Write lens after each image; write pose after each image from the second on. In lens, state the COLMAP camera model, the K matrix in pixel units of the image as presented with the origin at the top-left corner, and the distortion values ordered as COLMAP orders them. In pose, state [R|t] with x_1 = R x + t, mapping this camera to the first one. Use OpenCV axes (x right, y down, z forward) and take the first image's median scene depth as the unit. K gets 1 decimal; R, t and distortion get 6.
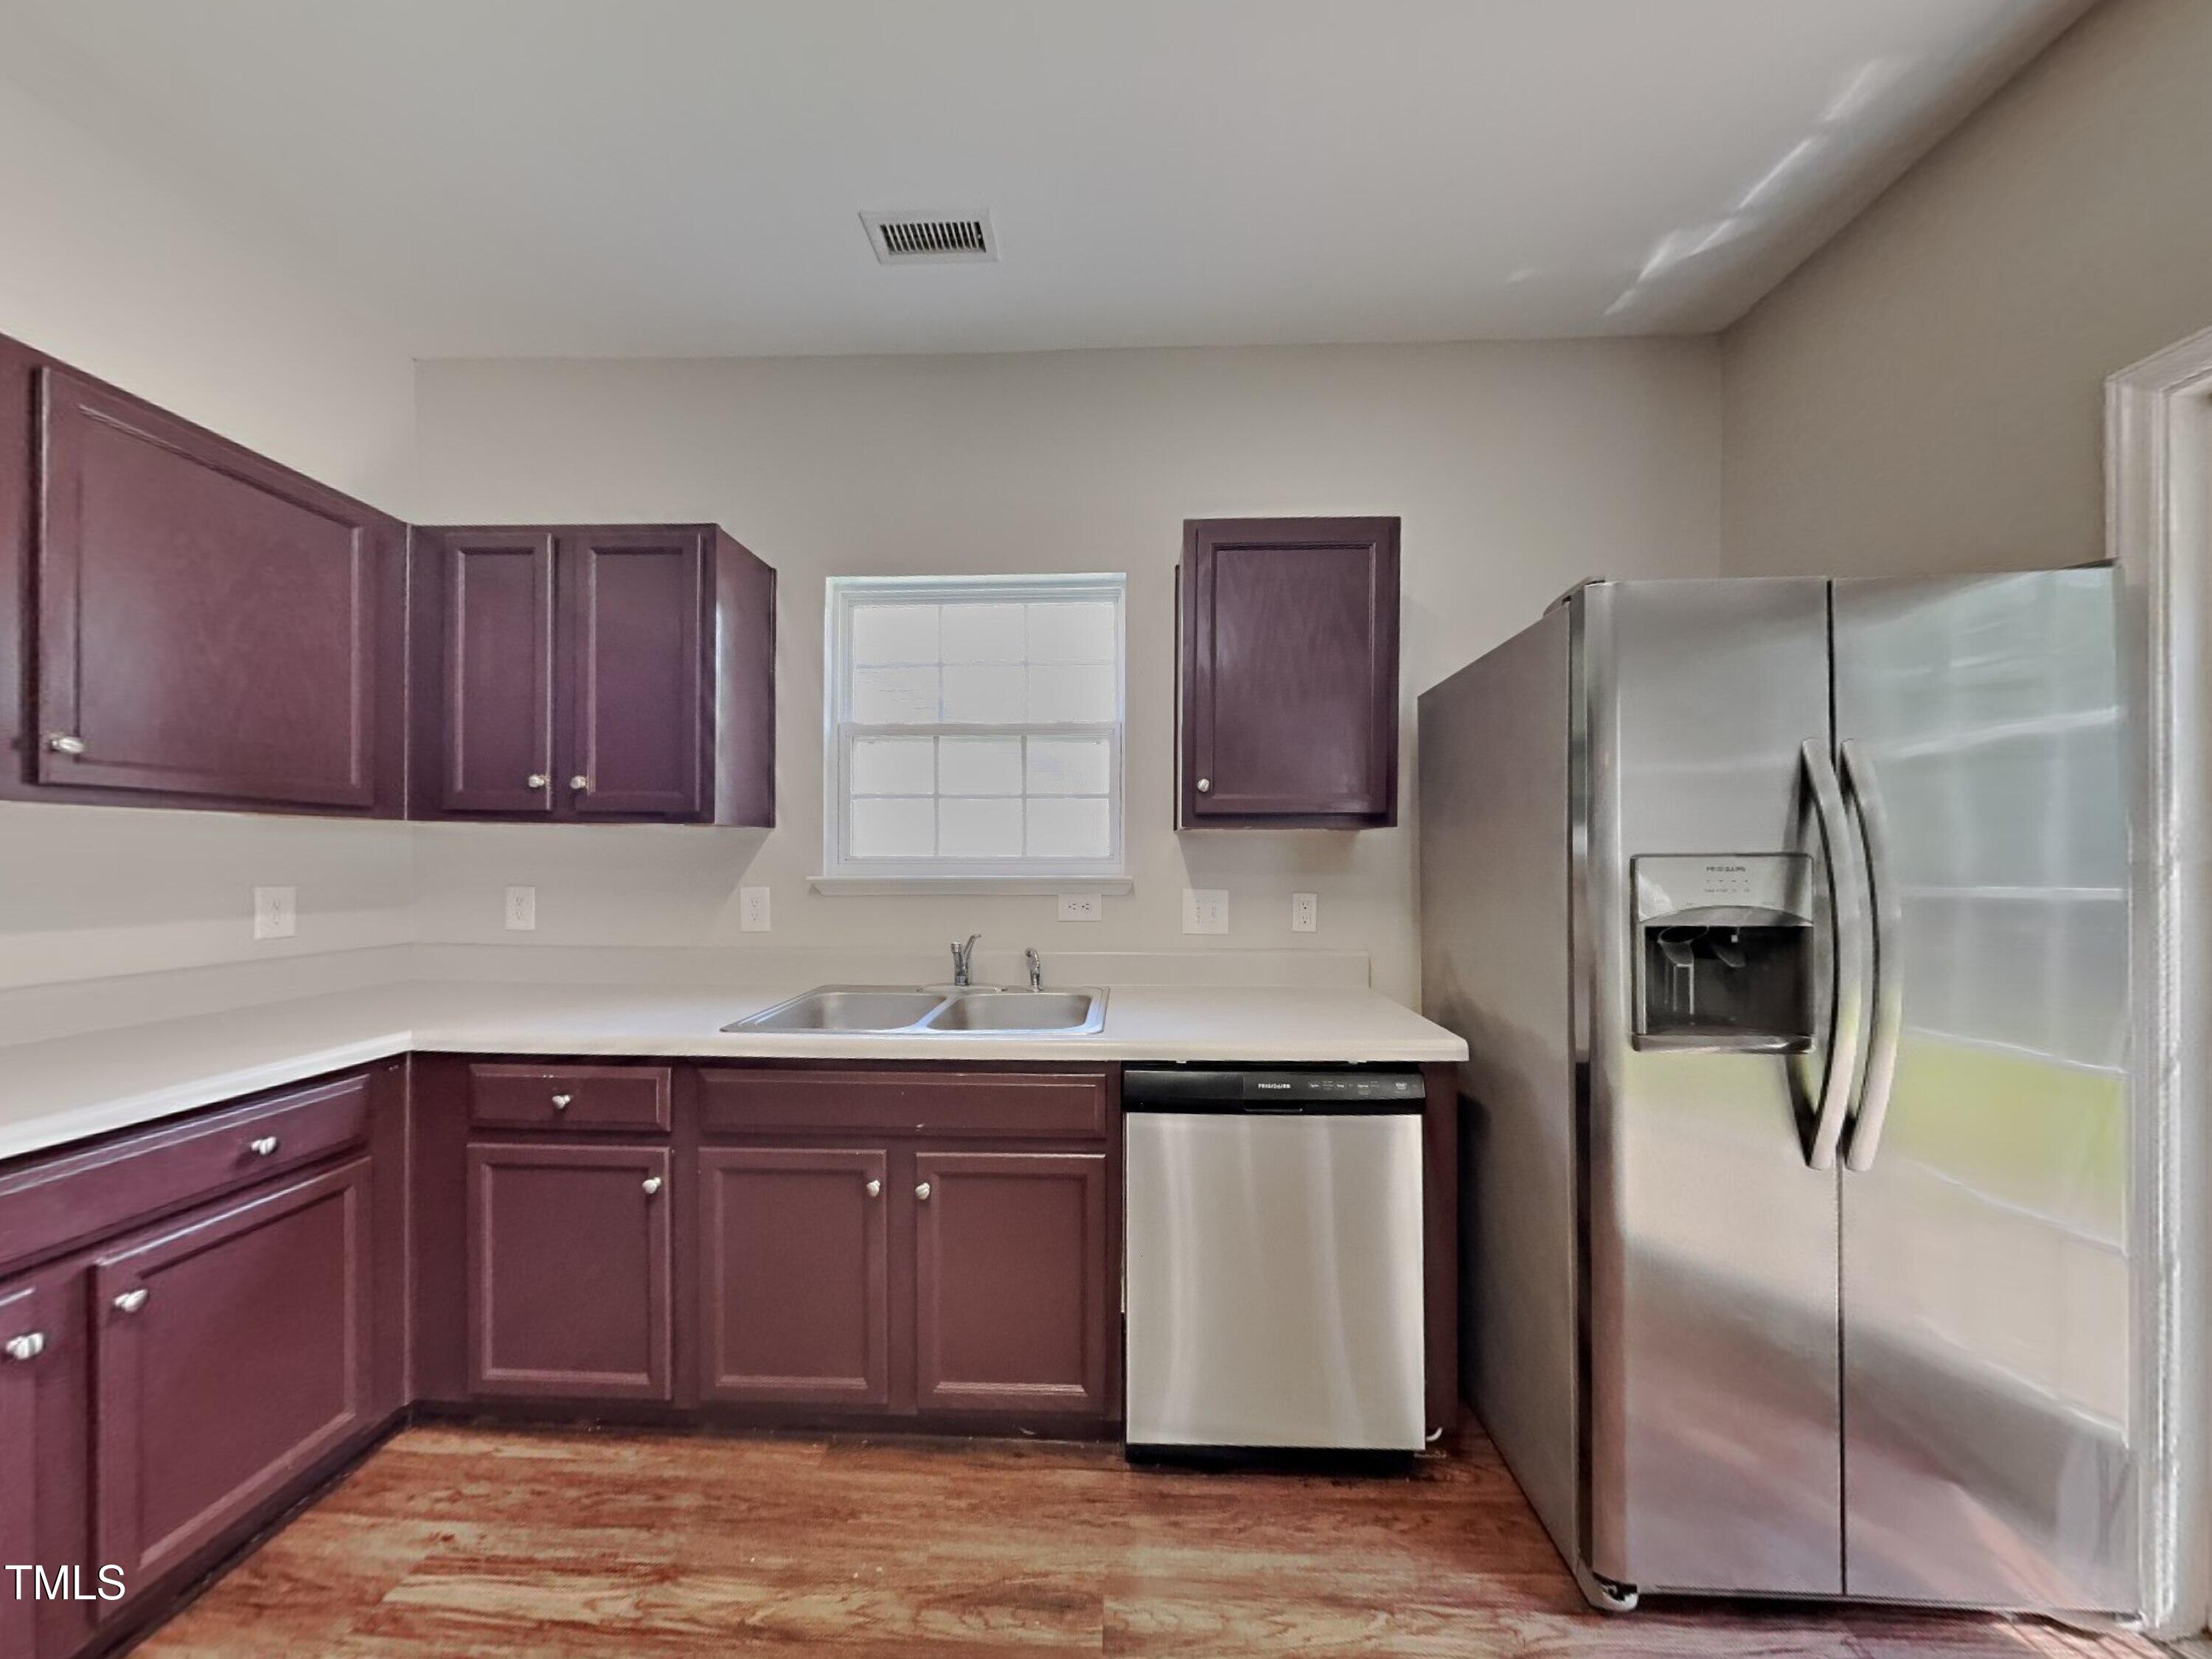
lens RADIAL K [[770.7, 0, 1100.9], [0, 770.7, 844.5], [0, 0, 1]] dist [-0.000990, -0.000187]
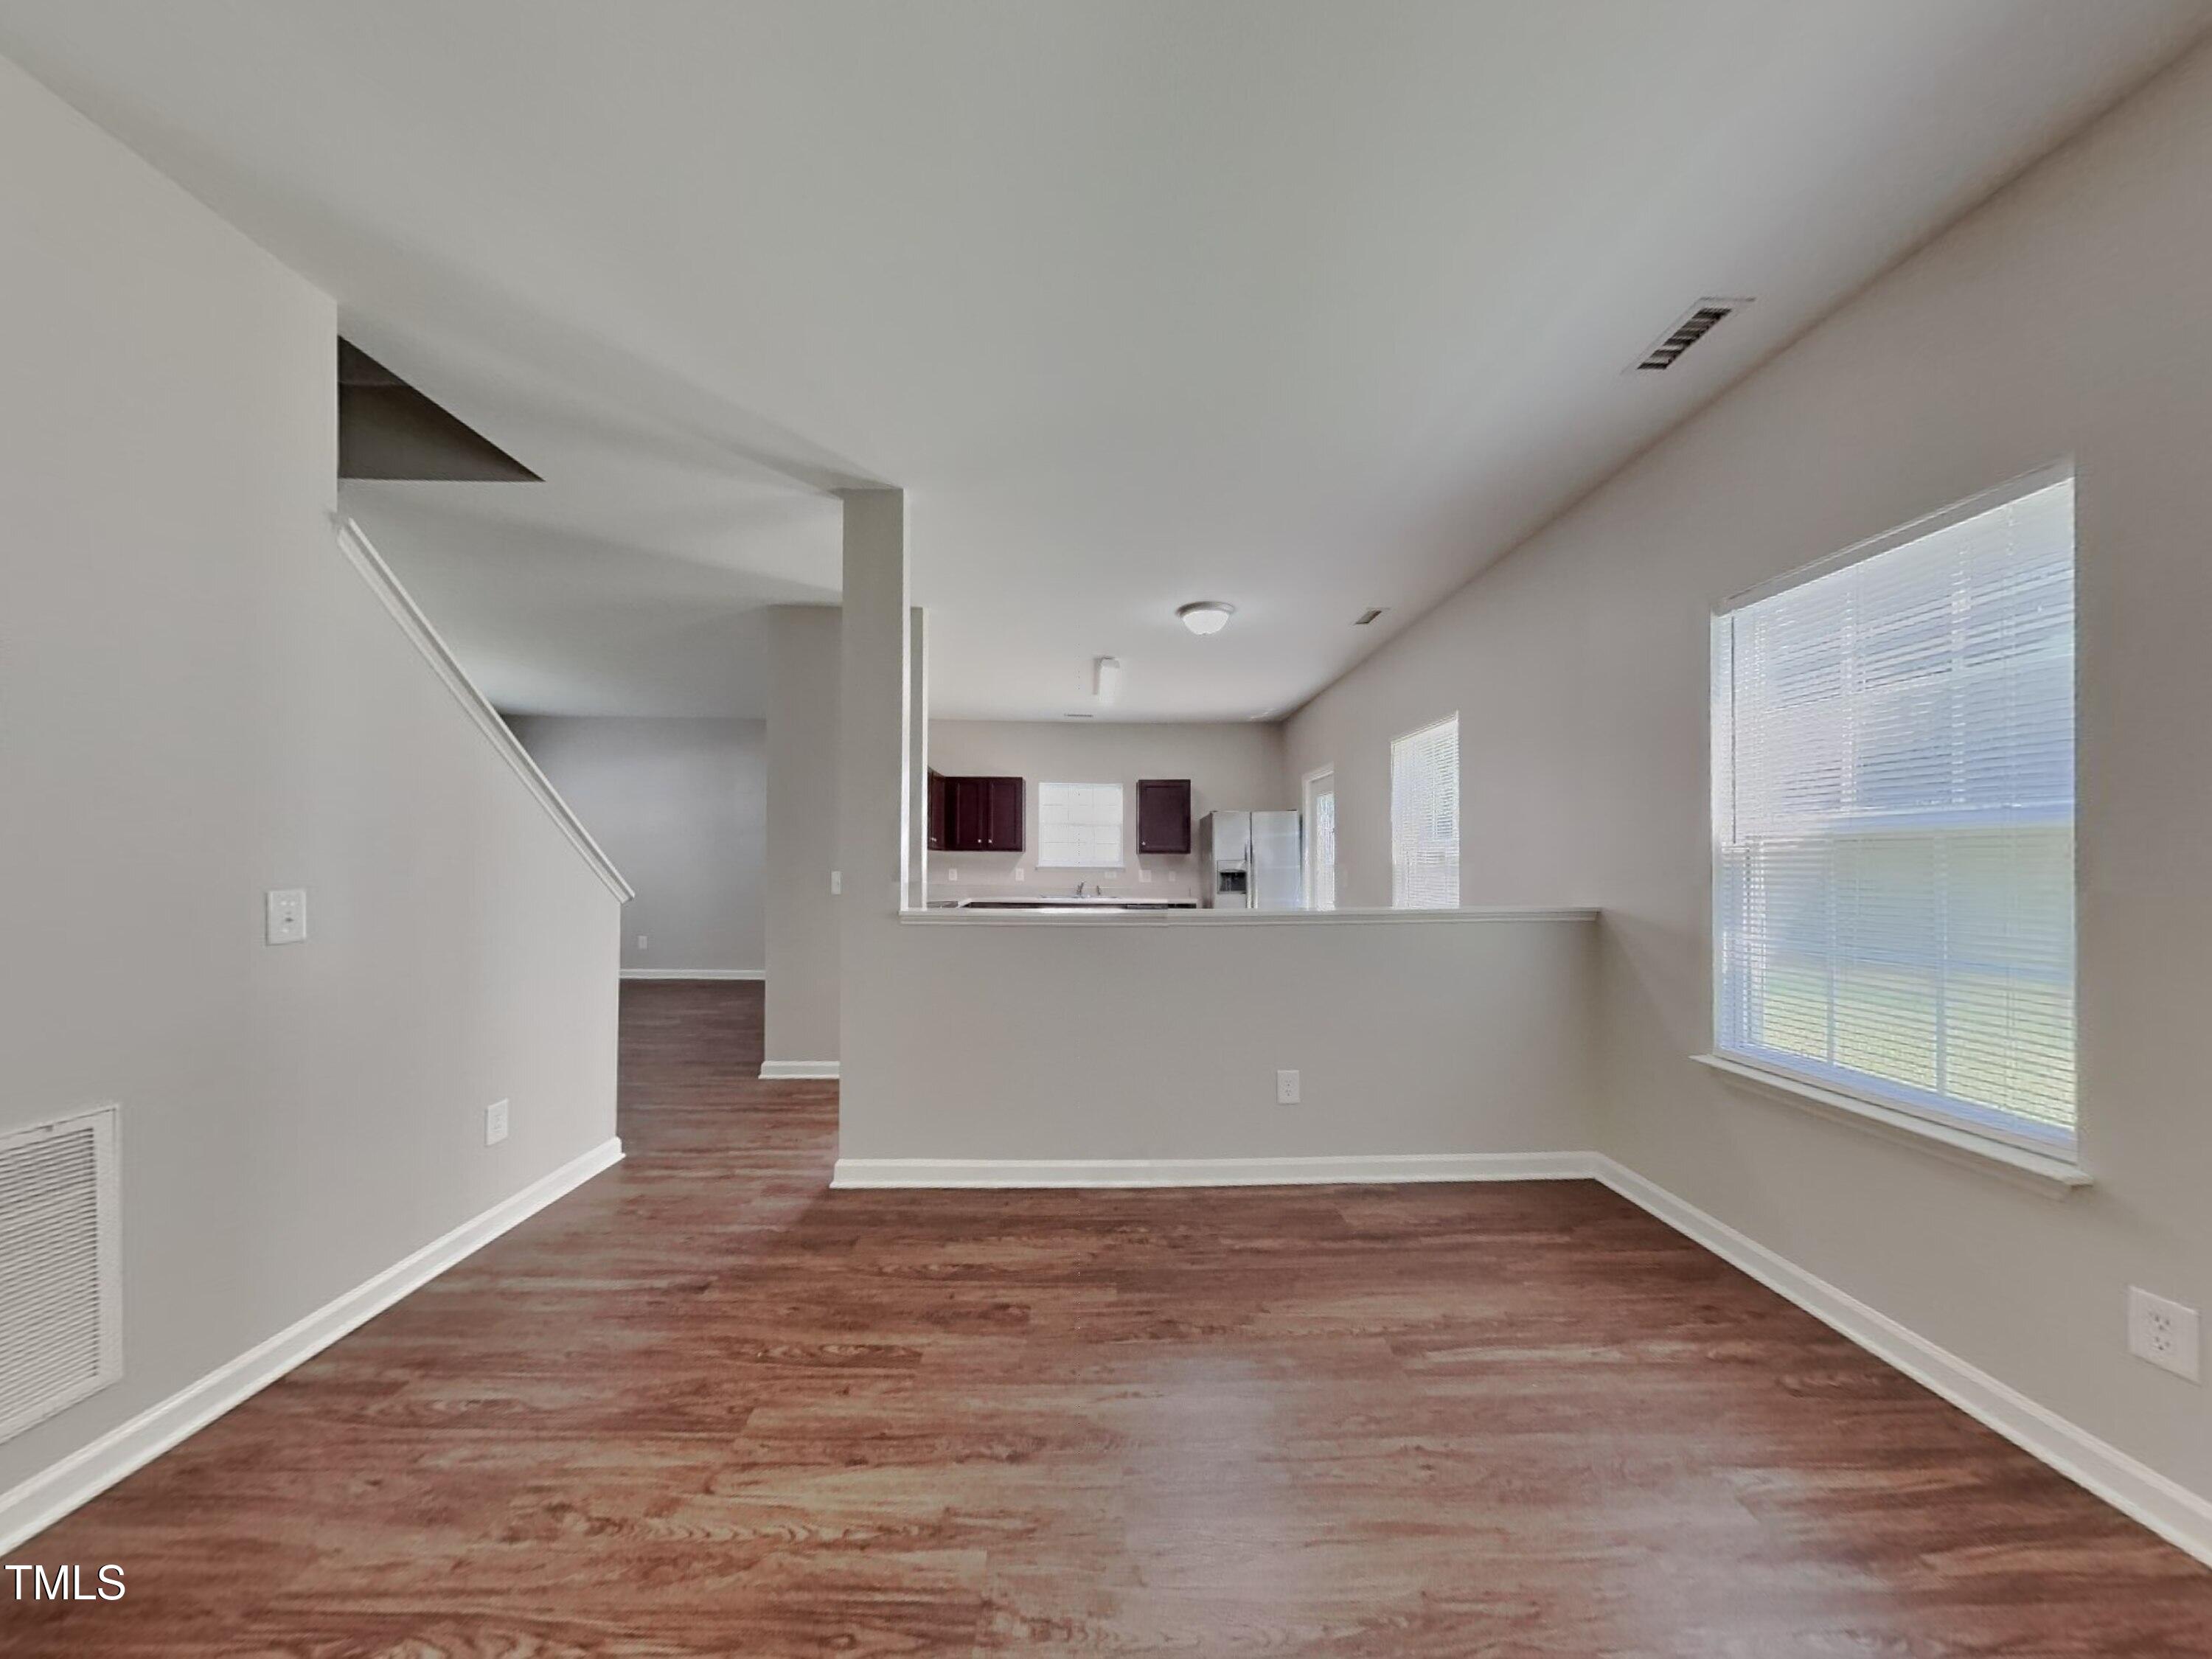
lens RADIAL K [[770.7, 0, 1100.9], [0, 770.7, 844.5], [0, 0, 1]] dist [-0.000990, -0.000187]
pose [[0.997832, 0.006749, 0.065465, -0.352593], [-0.005730, 0.999860, -0.015741, -0.003141], [-0.065562, 0.015332, 0.997731, -2.977076]]
